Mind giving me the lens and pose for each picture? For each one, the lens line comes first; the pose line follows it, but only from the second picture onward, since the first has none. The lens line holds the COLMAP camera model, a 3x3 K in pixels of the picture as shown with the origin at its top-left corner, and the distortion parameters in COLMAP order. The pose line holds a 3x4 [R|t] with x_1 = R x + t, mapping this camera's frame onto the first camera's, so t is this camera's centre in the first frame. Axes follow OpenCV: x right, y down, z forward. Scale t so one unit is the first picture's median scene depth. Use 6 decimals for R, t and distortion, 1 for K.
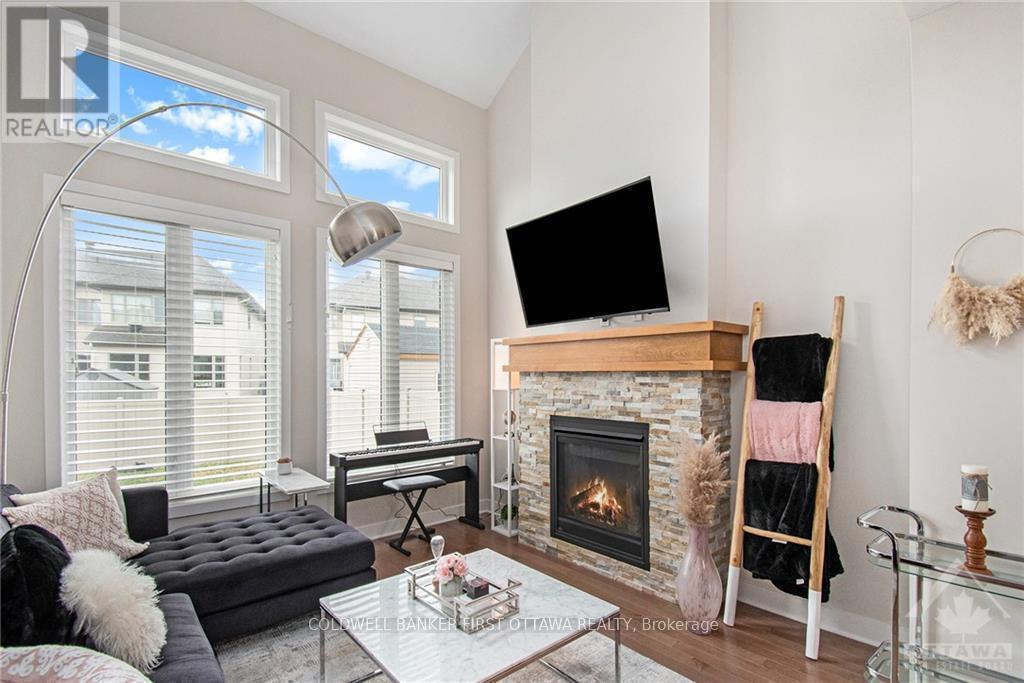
lens RADIAL K [[501.5, 0, 495.2], [0, 501.5, 373.1], [0, 0, 1]] dist [0.002774, -0.010932]
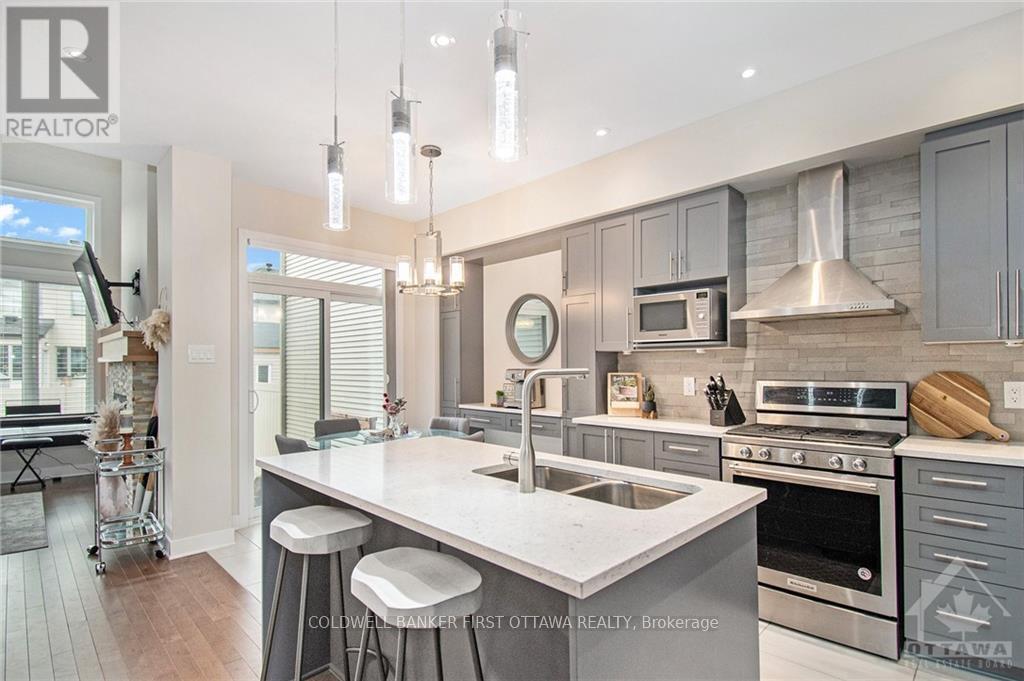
lens RADIAL K [[507.9, 0, 505.8], [0, 507.9, 365.4], [0, 0, 1]] dist [0.008820, -0.000959]
pose [[0.998743, 0.002235, 0.050070, 1.118212], [-0.002281, 0.999997, 0.000855, 0.002794], [-0.050068, -0.000968, 0.998745, -0.496541]]
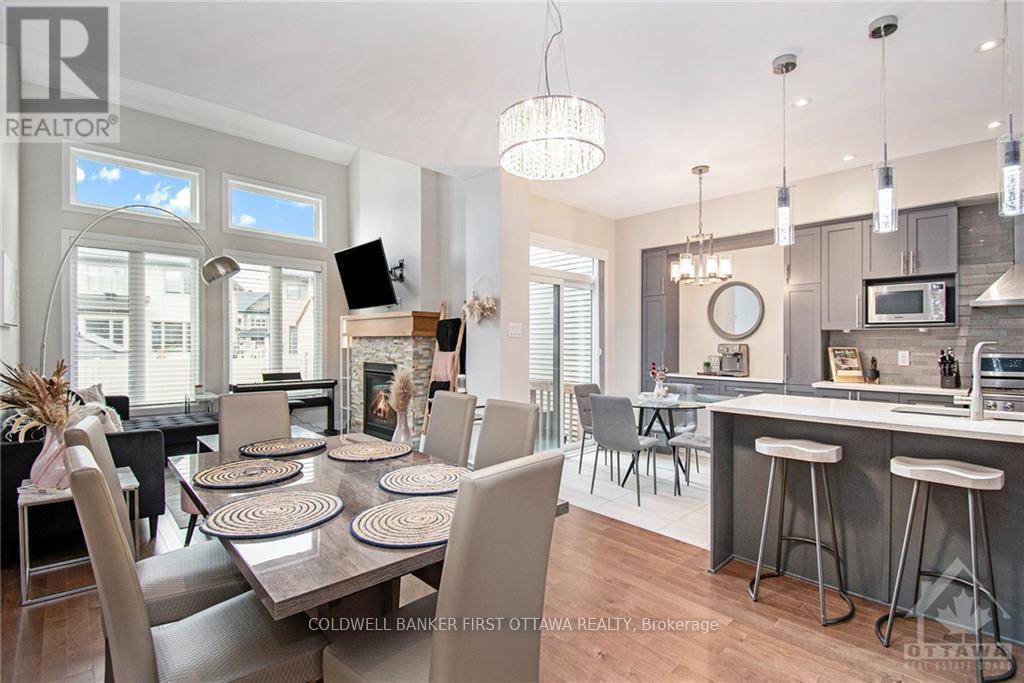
lens RADIAL K [[501.5, 0, 506.2], [0, 501.5, 340.5], [0, 0, 1]] dist [0.002774, -0.010932]
pose [[0.998856, 0.007266, 0.047274, 0.496493], [-0.007235, 0.999973, -0.000833, 0.008082], [-0.047278, 0.000490, 0.998882, -0.698468]]
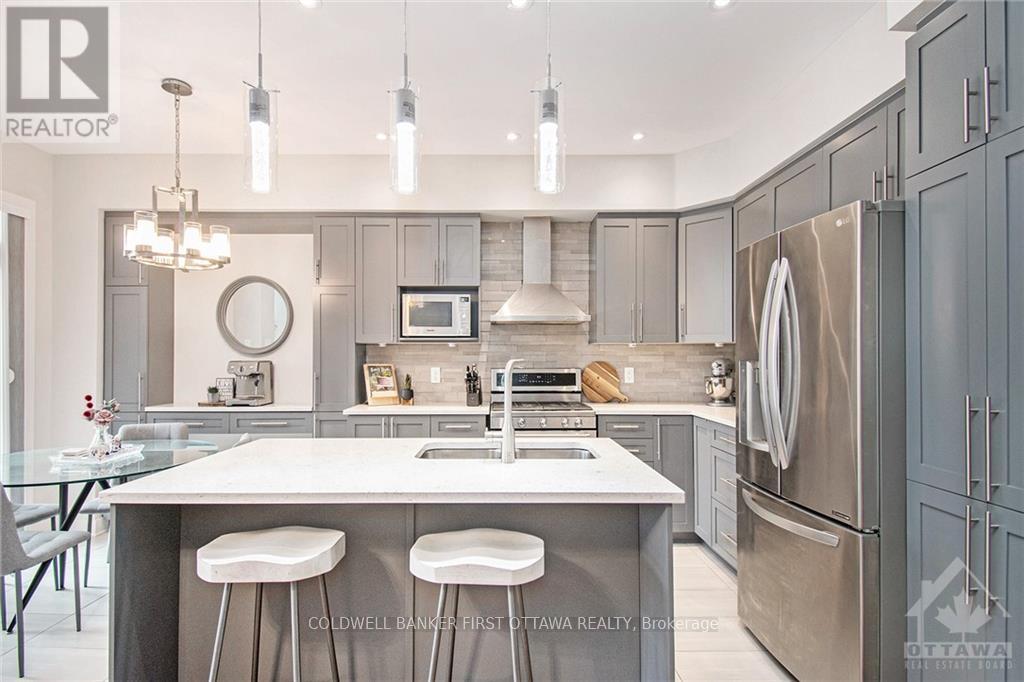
lens RADIAL K [[501.5, 0, 518.4], [0, 501.5, 353.0], [0, 0, 1]] dist [0.002774, -0.010932]
pose [[0.643939, 0.011137, 0.764996, 0.773146], [-0.004505, 0.999932, -0.010766, 0.004619], [-0.765064, 0.003487, 0.643945, -0.401303]]
